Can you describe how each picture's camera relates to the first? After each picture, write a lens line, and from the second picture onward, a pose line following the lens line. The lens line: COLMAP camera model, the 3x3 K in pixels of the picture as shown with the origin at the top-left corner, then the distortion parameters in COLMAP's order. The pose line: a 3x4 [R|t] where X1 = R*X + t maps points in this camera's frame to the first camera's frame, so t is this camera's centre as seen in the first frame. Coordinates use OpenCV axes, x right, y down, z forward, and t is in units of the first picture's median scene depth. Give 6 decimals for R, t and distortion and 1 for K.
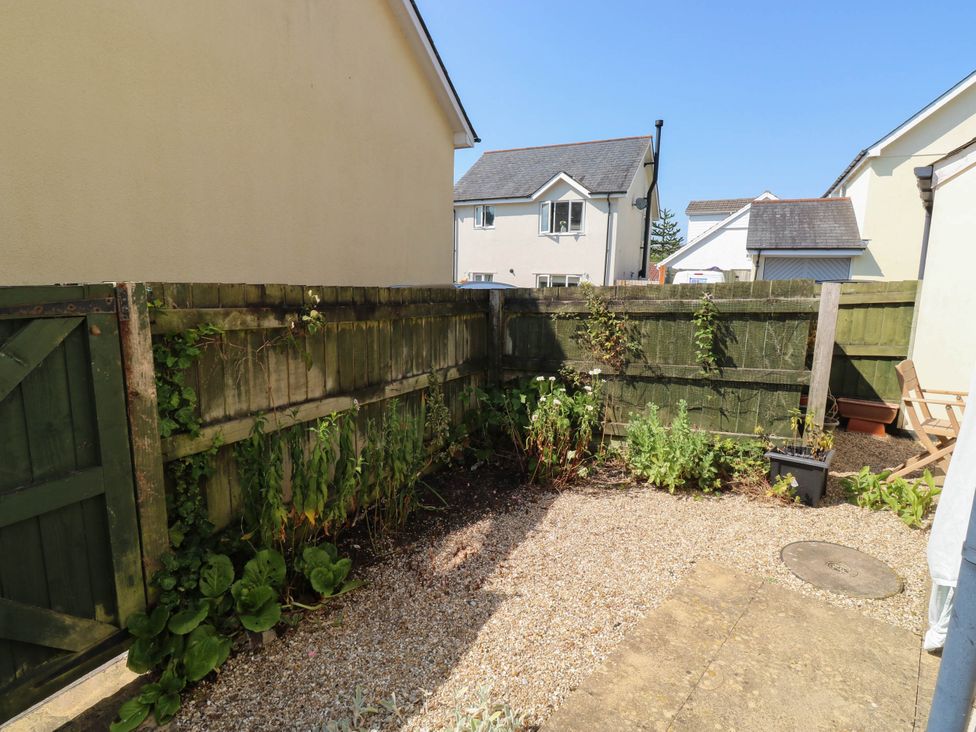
lens RADIAL K [[514.8, 0, 487.8], [0, 514.8, 364.2], [0, 0, 1]] dist [-0.005204, -0.001938]
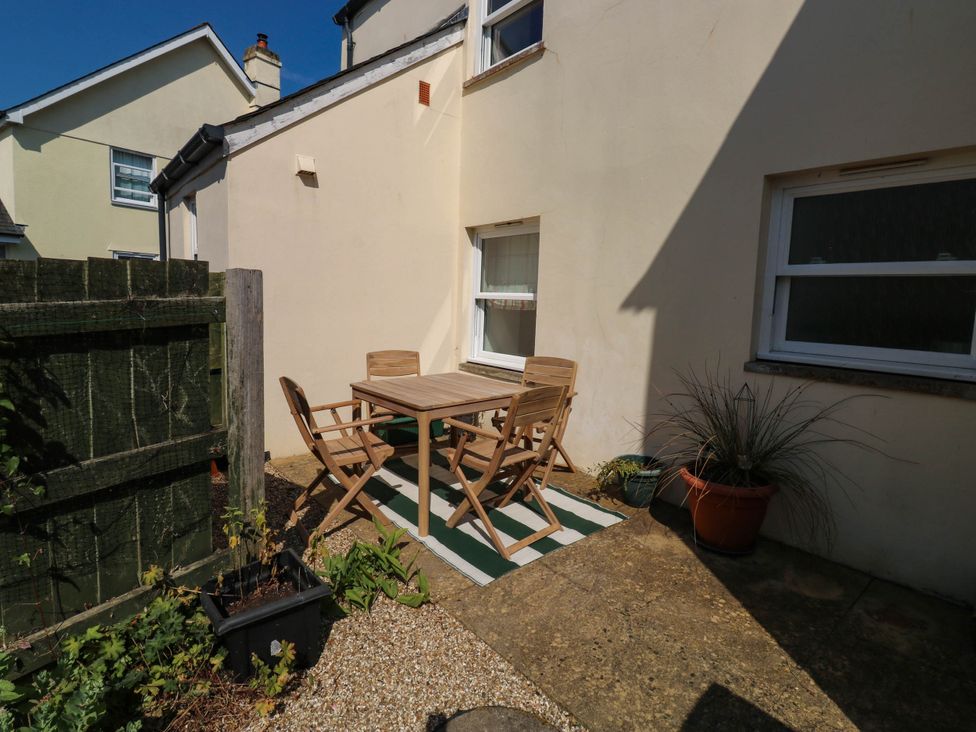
lens RADIAL K [[514.8, 0, 485.8], [0, 514.8, 357.3], [0, 0, 1]] dist [-0.005204, -0.001938]
pose [[0.171095, -0.125370, 0.977246, 0.140804], [0.131758, 0.985874, 0.103409, -0.078992], [-0.976405, 0.111067, 0.185197, 0.588509]]
